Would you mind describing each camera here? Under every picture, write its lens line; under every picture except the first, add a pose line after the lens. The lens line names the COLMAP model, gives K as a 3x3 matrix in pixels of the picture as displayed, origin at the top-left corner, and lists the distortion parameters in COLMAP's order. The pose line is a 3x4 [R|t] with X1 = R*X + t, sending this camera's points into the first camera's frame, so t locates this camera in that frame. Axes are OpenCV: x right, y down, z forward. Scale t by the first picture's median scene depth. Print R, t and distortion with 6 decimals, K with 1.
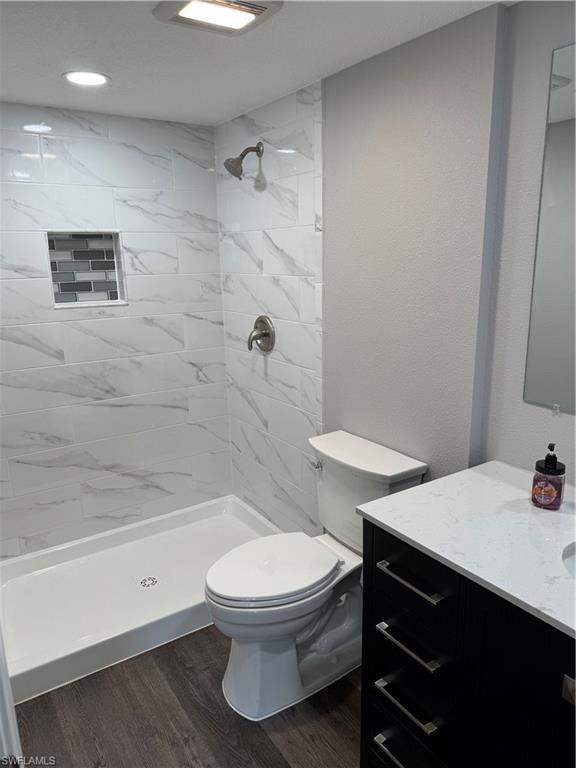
lens RADIAL K [[533.3, 0, 288.0], [0, 533.3, 384.0], [0, 0, 1]] dist [0.077840, -0.120850]
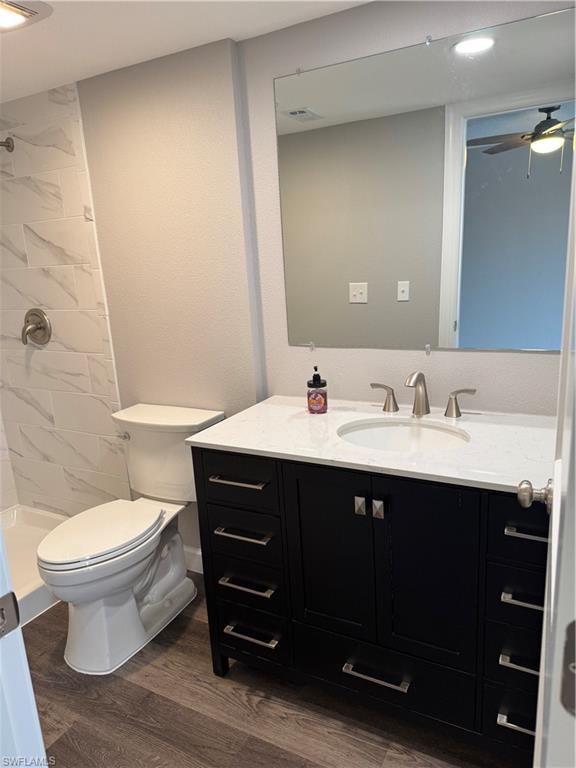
lens RADIAL K [[533.3, 0, 288.0], [0, 533.3, 384.0], [0, 0, 1]] dist [0.077840, -0.120850]
pose [[0.881320, -0.137514, 0.452068, -0.134742], [0.148902, 0.988796, 0.010491, 0.090694], [-0.448445, 0.058068, 0.891922, -0.125061]]
